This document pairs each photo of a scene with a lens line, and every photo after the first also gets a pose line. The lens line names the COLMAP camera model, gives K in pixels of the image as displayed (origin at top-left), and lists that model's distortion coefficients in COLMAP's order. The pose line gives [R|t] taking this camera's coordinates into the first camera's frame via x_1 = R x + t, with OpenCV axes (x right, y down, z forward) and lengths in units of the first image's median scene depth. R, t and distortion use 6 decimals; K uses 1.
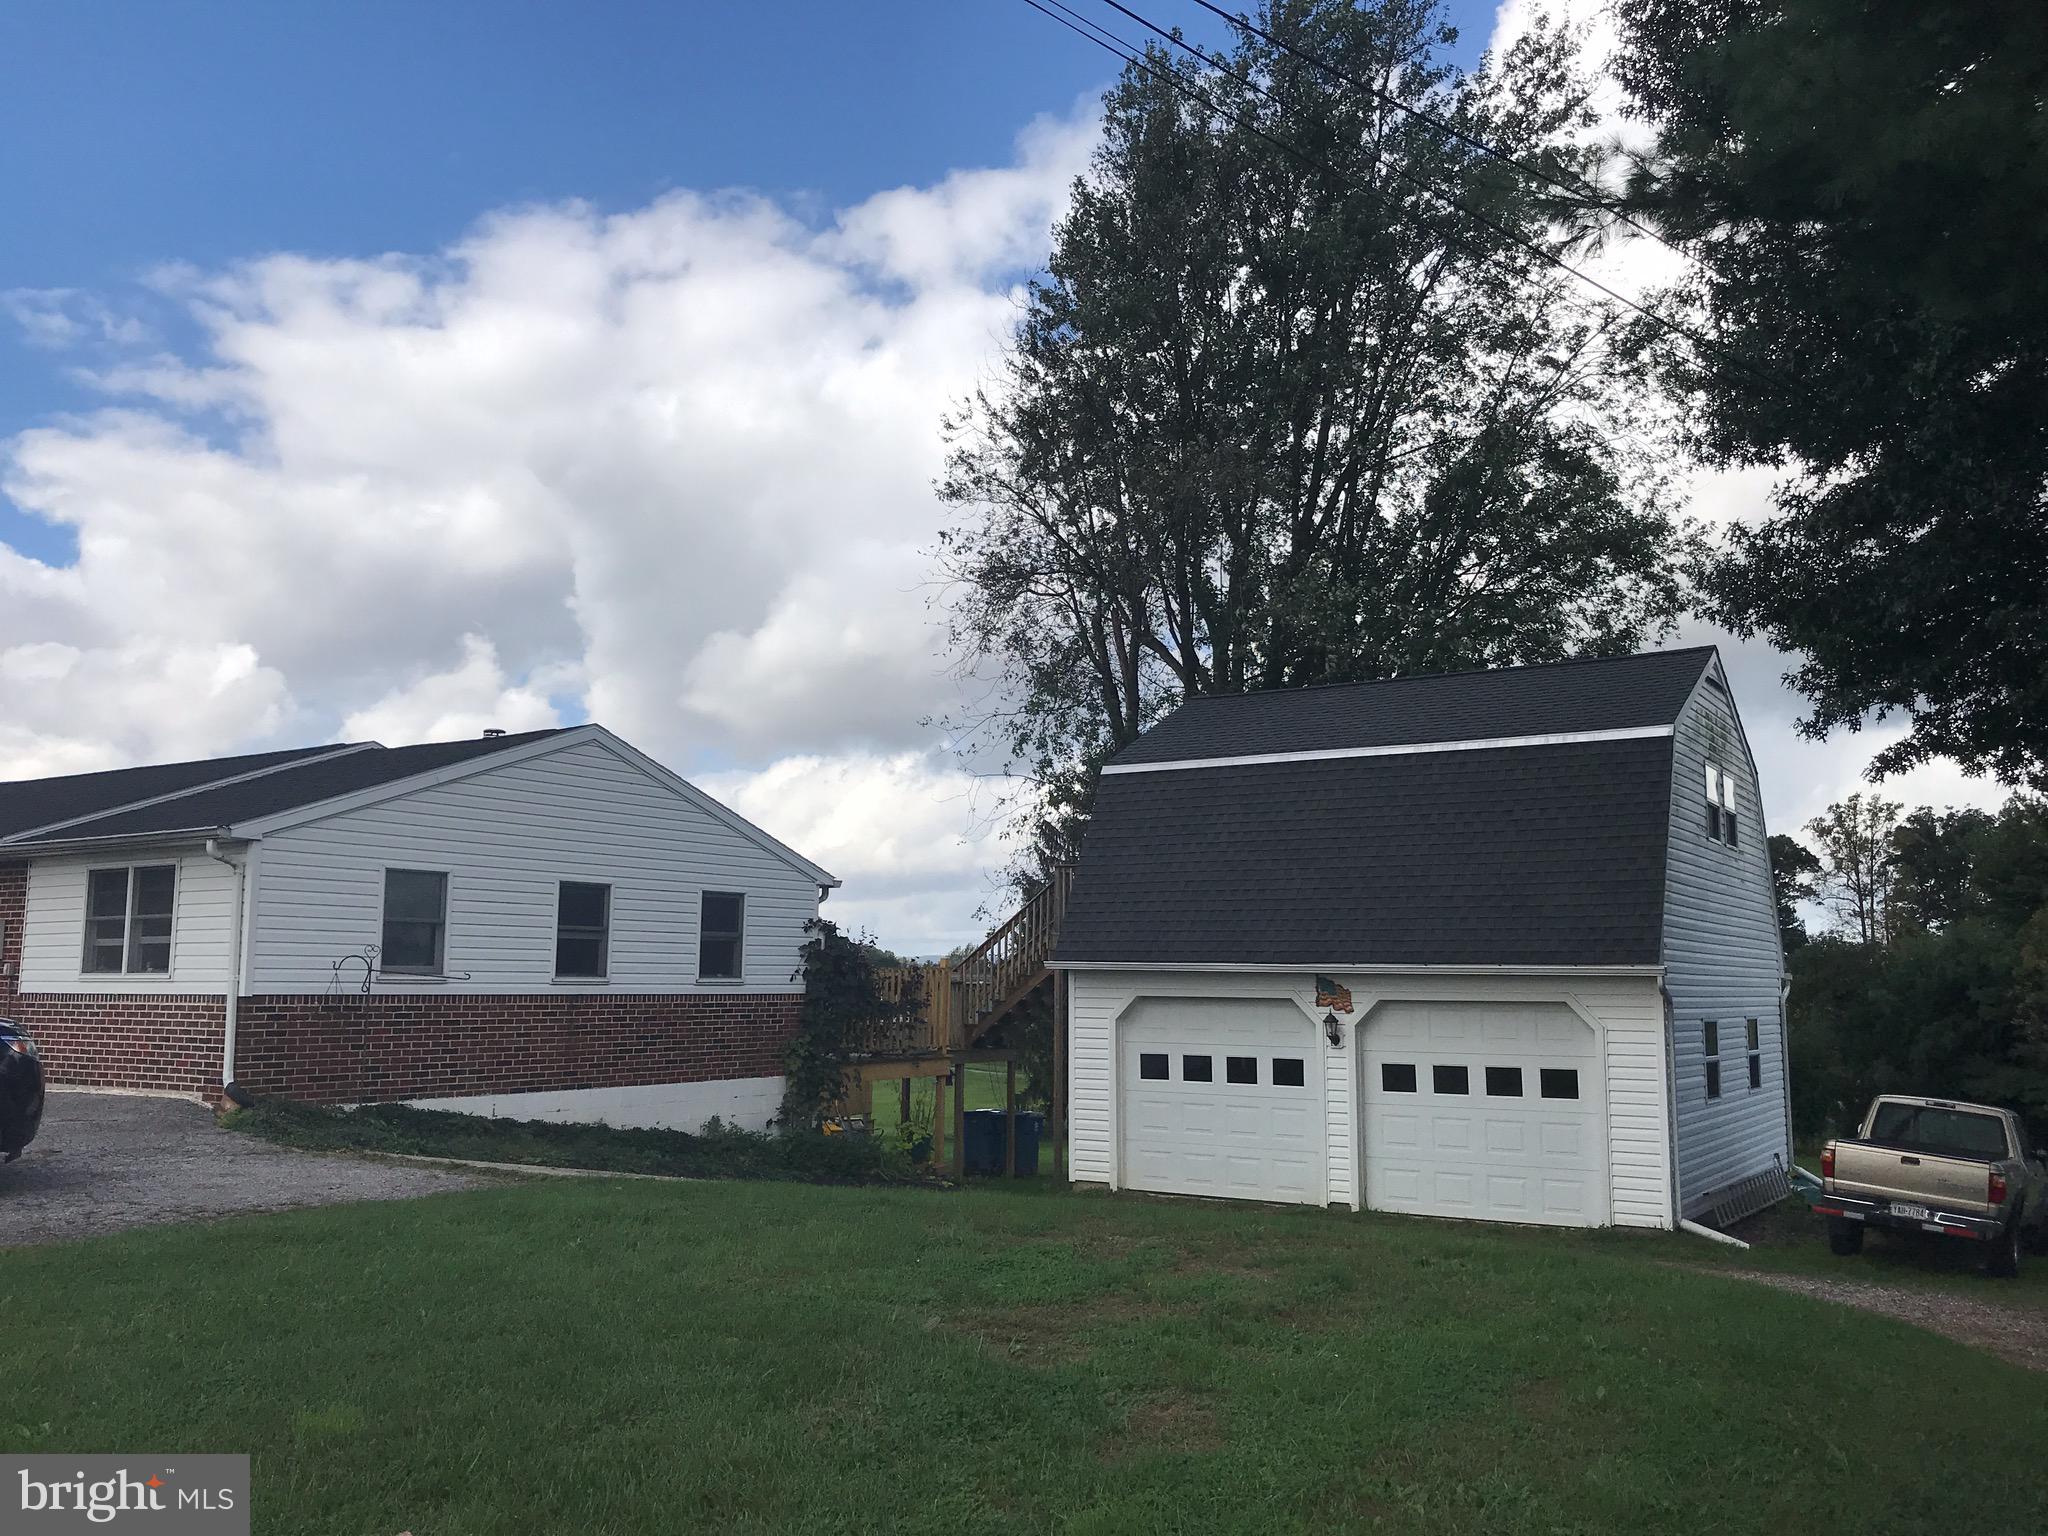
lens RADIAL K [[1709.3, 0, 998.0], [0, 1709.3, 743.5], [0, 0, 1]] dist [0.061430, -0.052714]
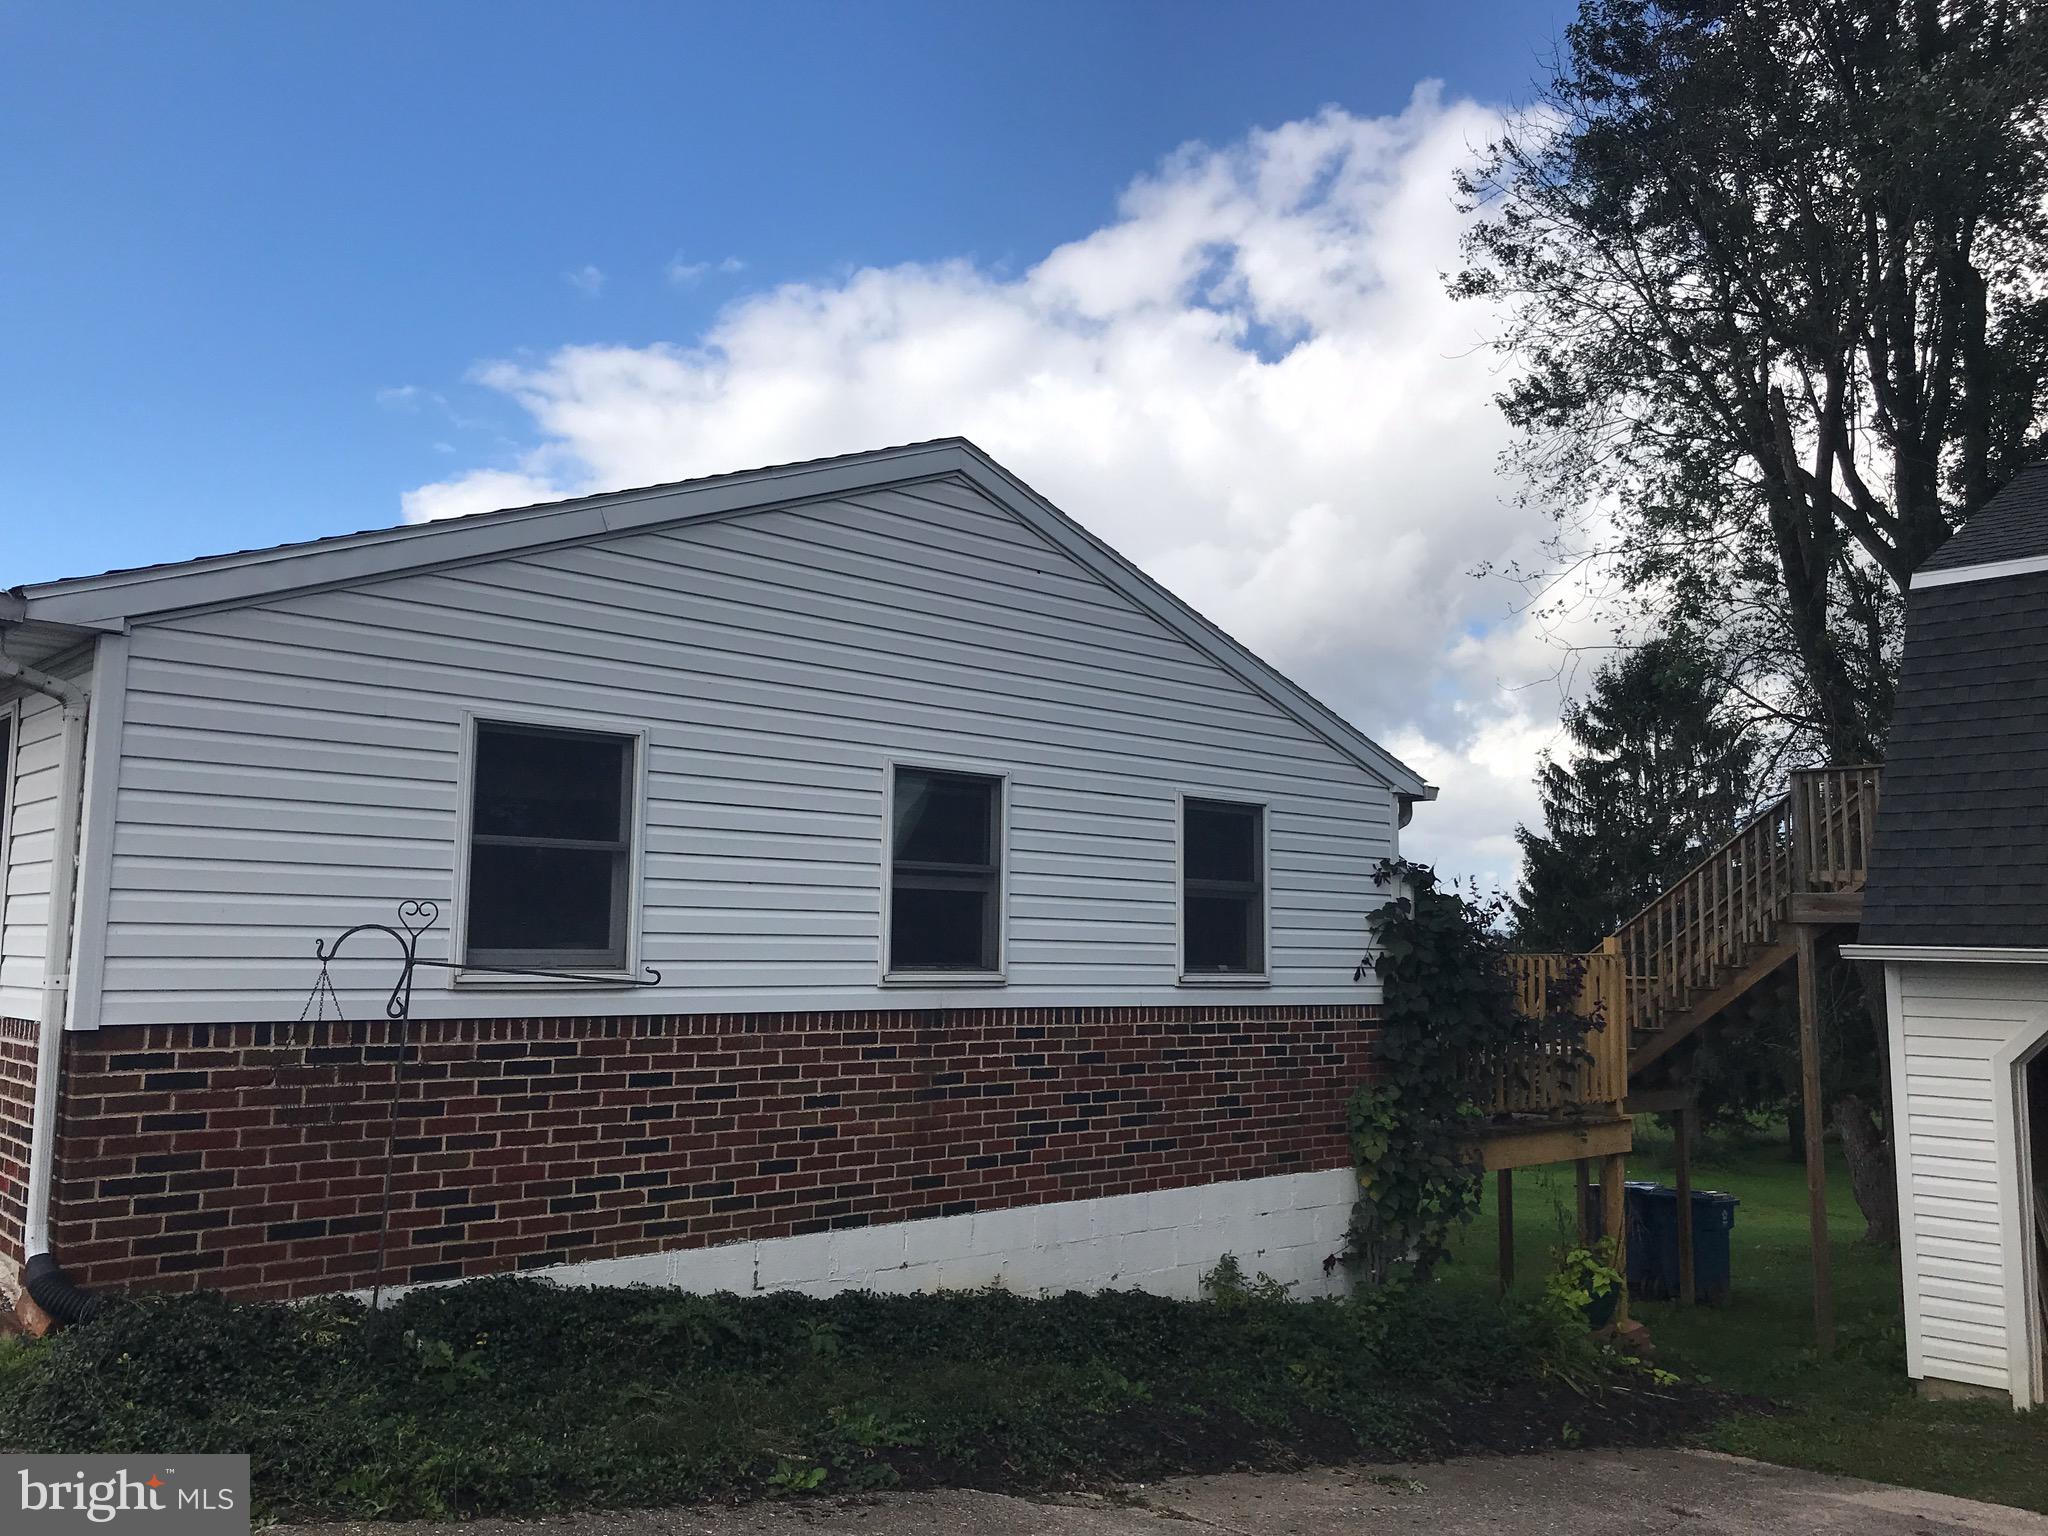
lens RADIAL K [[1709.3, 0, 1005.8], [0, 1709.3, 748.7], [0, 0, 1]] dist [0.061430, -0.052714]
pose [[0.972647, -0.023750, -0.231069, -0.106269], [0.027507, 0.999536, 0.013050, 0.062693], [0.230652, -0.019049, 0.972850, 0.497689]]
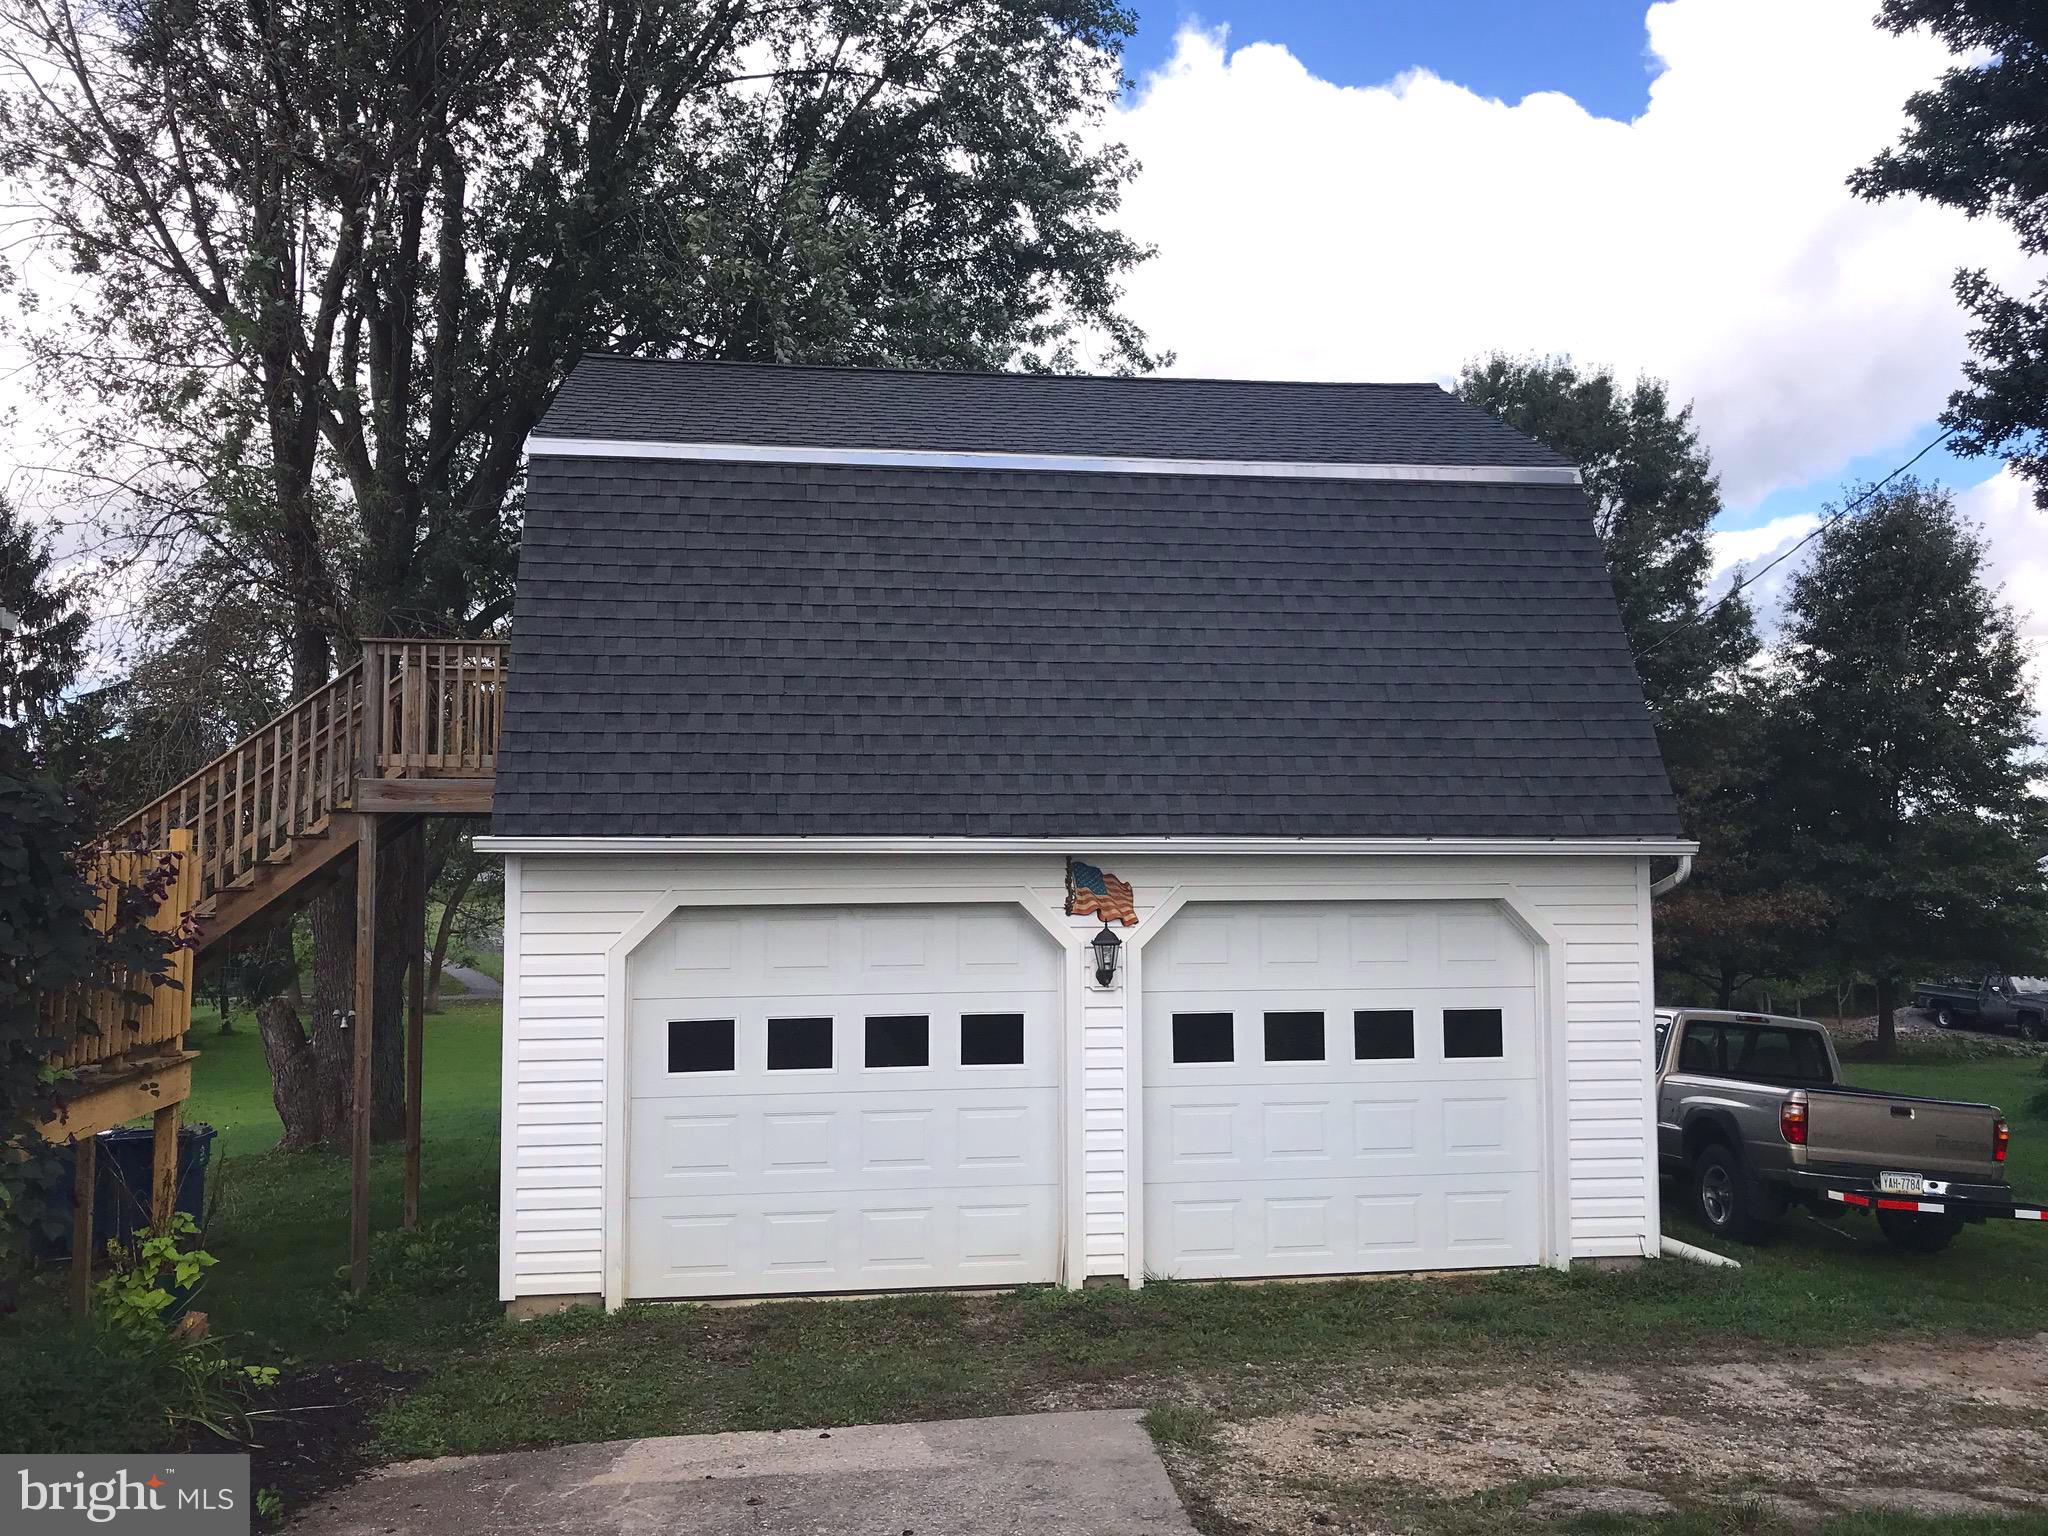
lens RADIAL K [[1709.3, 0, 1020.1], [0, 1709.3, 738.6], [0, 0, 1]] dist [0.061430, -0.052714]
pose [[0.756096, 0.035030, 0.653523, -0.183264], [-0.081749, 0.995801, 0.041204, 0.080147], [-0.649335, -0.084579, 0.755785, 0.633247]]
